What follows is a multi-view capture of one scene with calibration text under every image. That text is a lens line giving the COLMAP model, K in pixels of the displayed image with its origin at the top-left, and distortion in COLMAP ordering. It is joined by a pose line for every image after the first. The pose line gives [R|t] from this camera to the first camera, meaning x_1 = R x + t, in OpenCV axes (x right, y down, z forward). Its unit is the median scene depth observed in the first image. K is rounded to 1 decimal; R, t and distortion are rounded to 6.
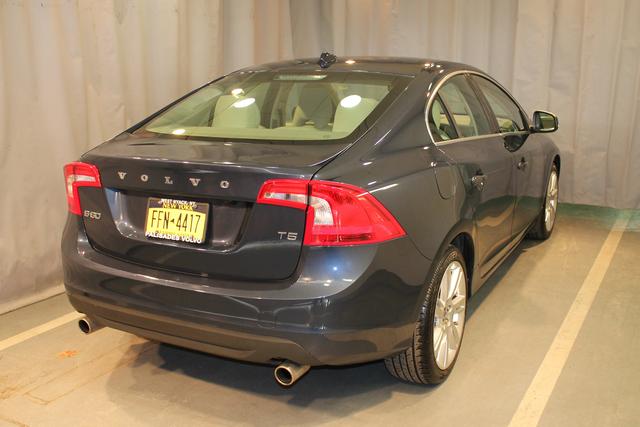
lens RADIAL K [[678.8, 0, 320.0], [0, 678.8, 213.5], [0, 0, 1]] dist [-0.105044, 0.002772]
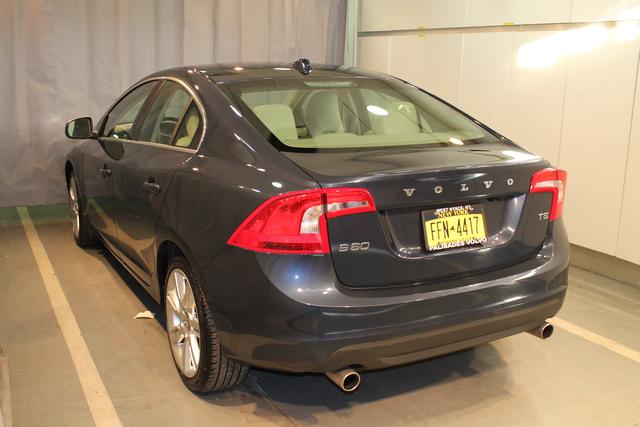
lens RADIAL K [[699.3, 0, 320.0], [0, 699.3, 213.5], [0, 0, 1]] dist [-0.100690, 0.005798]
pose [[0.544969, -0.164793, 0.822103, -1.163326], [0.170303, 0.981812, 0.083913, -0.130233], [-0.820979, 0.094277, 0.563122, 0.571874]]
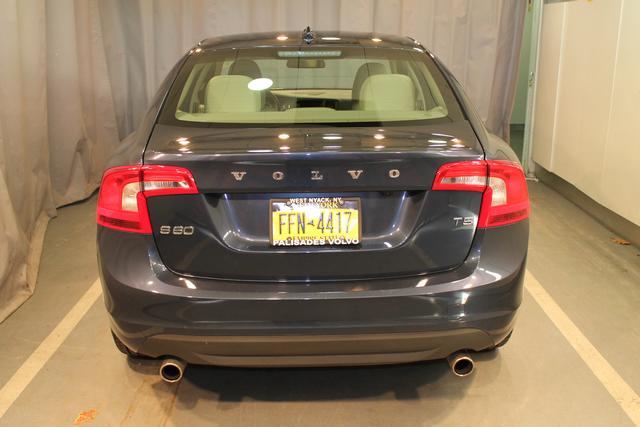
lens RADIAL K [[678.8, 0, 320.0], [0, 678.8, 213.5], [0, 0, 1]] dist [-0.105044, 0.002772]
pose [[0.869330, -0.123142, 0.478645, -0.611494], [0.107237, 0.992388, 0.060546, -0.051276], [-0.482457, -0.001306, 0.875919, 0.242708]]
